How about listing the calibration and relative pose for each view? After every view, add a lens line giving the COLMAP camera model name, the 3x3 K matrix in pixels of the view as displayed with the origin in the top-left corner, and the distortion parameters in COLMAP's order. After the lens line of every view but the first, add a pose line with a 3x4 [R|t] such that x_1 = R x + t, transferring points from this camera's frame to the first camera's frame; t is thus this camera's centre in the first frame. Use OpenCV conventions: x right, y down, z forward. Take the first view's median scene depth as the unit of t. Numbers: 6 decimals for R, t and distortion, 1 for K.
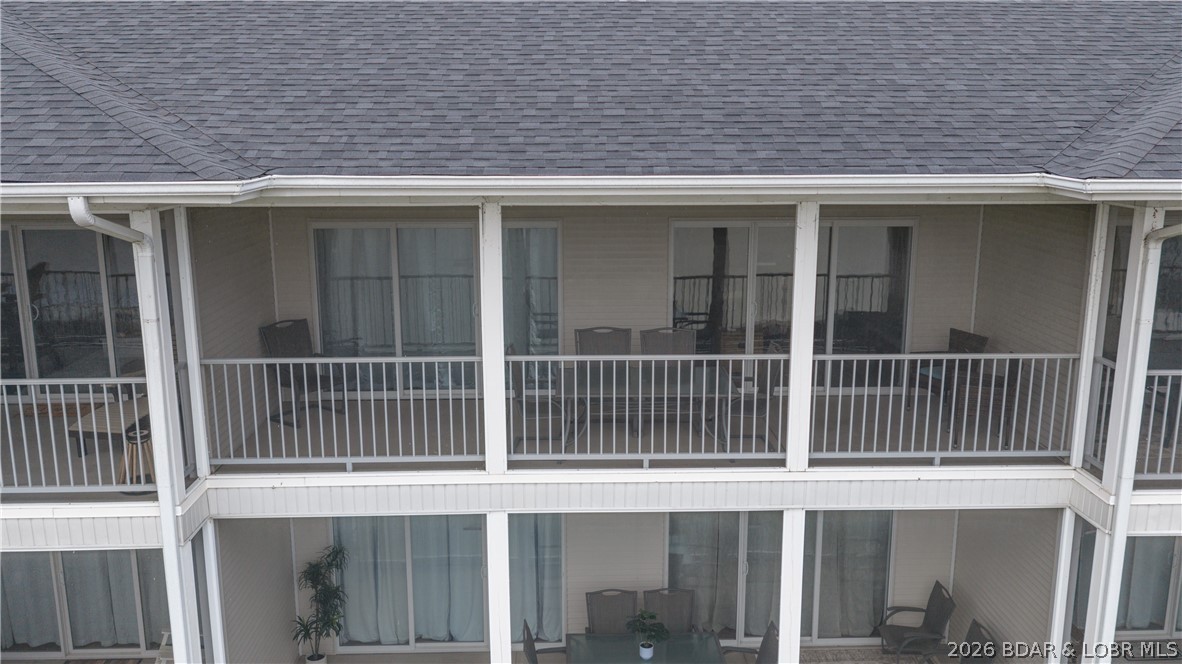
lens RADIAL K [[976.1, 0, 591.0], [0, 976.1, 332.0], [0, 0, 1]] dist [0.008984, -0.009007]
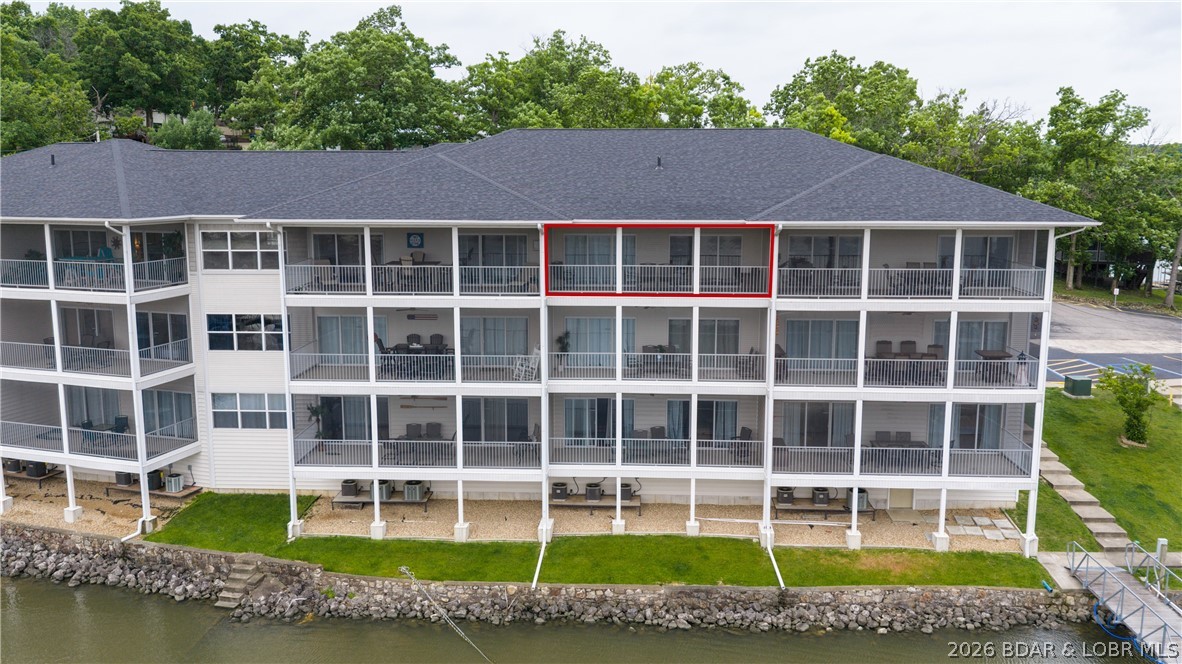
lens RADIAL K [[976.1, 0, 591.0], [0, 976.1, 332.0], [0, 0, 1]] dist [0.008984, -0.009007]
pose [[0.996653, 0.012927, -0.080721, 0.109483], [-0.016960, 0.998631, -0.049482, 0.491042], [0.079971, 0.050686, 0.995508, -2.929189]]
